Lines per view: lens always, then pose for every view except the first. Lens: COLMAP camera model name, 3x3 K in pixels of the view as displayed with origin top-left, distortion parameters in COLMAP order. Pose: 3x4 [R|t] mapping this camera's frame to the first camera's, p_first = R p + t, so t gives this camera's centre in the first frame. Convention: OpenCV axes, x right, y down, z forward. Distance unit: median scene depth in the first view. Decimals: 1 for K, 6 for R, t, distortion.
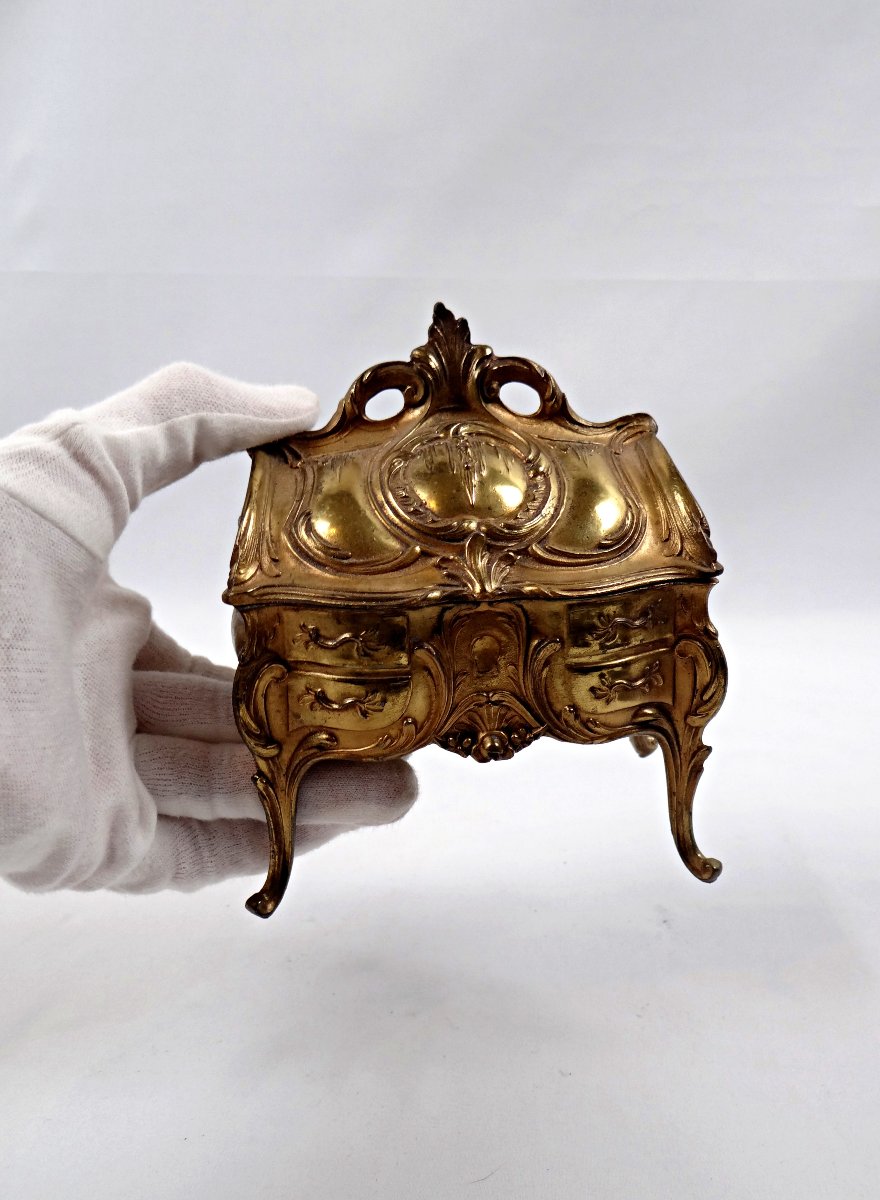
lens RADIAL K [[991.0, 0, 440.0], [0, 991.0, 600.0], [0, 0, 1]] dist [-0.001137, 0.000289]
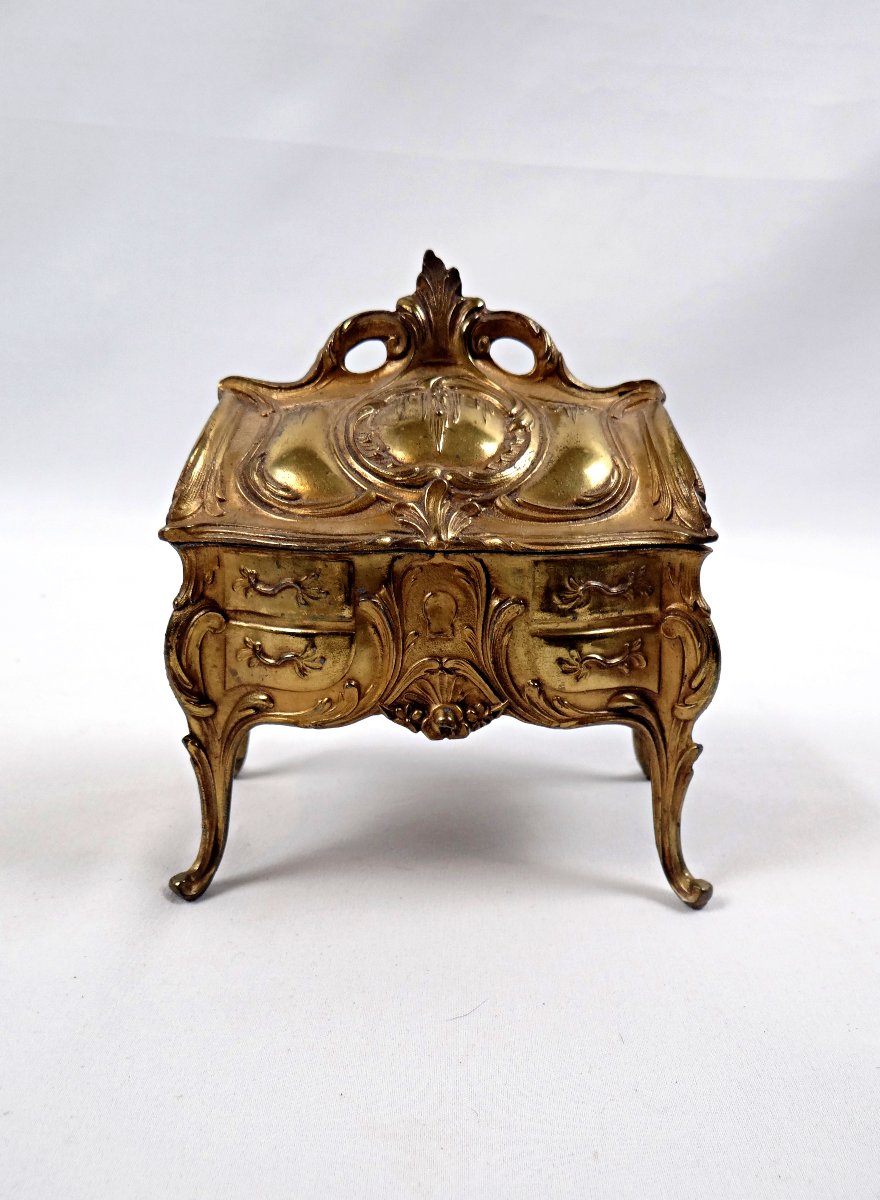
lens RADIAL K [[991.0, 0, 440.0], [0, 991.0, 600.0], [0, 0, 1]] dist [-0.001137, 0.000289]
pose [[0.993492, 0.056668, -0.098801, 0.129103], [-0.064592, 0.994785, -0.078933, 0.109261], [0.093812, 0.084801, 0.991972, 0.106670]]
